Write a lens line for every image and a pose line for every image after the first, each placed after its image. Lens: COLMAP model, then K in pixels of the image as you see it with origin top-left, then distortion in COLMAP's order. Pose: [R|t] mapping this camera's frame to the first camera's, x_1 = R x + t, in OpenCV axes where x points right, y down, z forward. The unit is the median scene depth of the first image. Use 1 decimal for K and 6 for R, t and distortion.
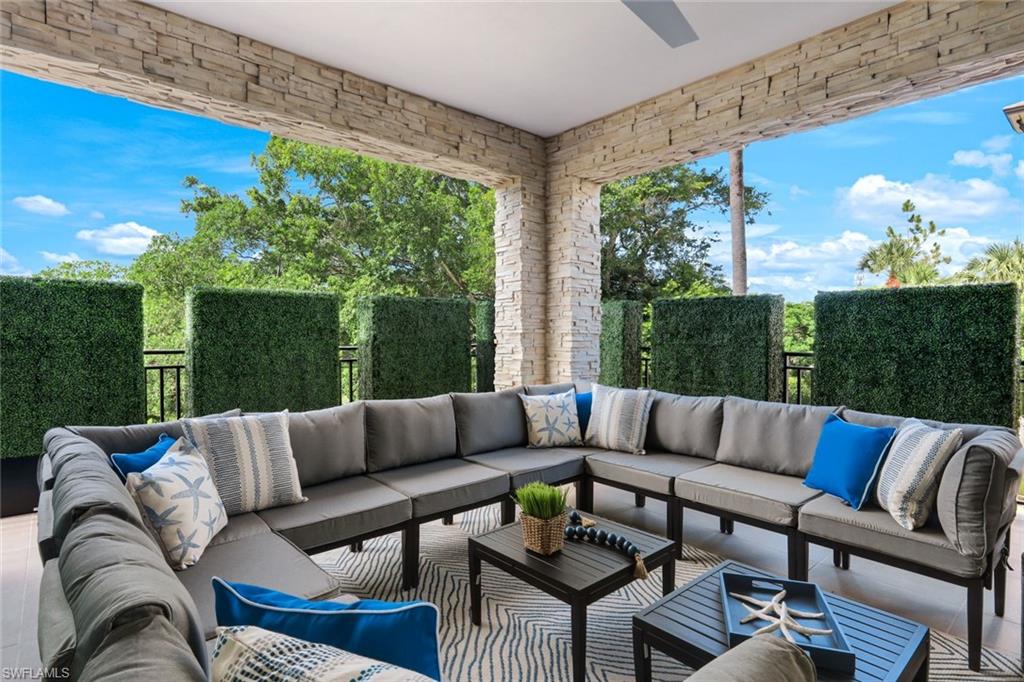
lens RADIAL K [[526.6, 0, 519.9], [0, 526.6, 341.8], [0, 0, 1]] dist [0.005114, 0.000640]
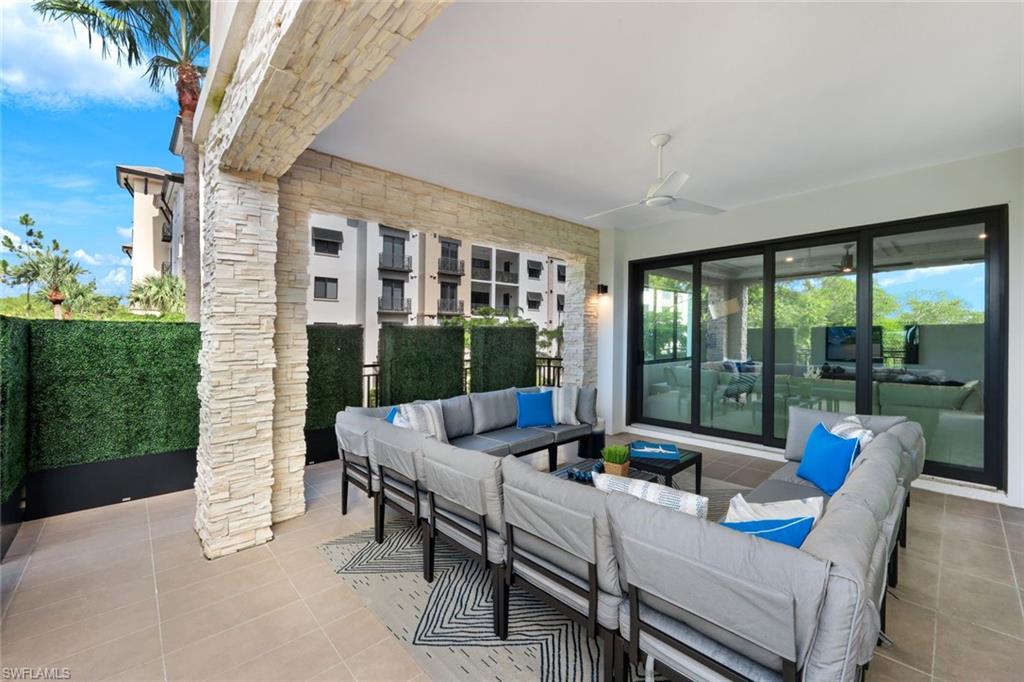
lens RADIAL K [[411.3, 0, 504.1], [0, 411.3, 335.6], [0, 0, 1]] dist [-0.002469, 0.000089]
pose [[-0.012834, -0.006204, 0.999898, -0.087101], [0.030523, 0.999512, 0.006593, -0.008153], [-0.999452, 0.030605, -0.012638, 0.089637]]
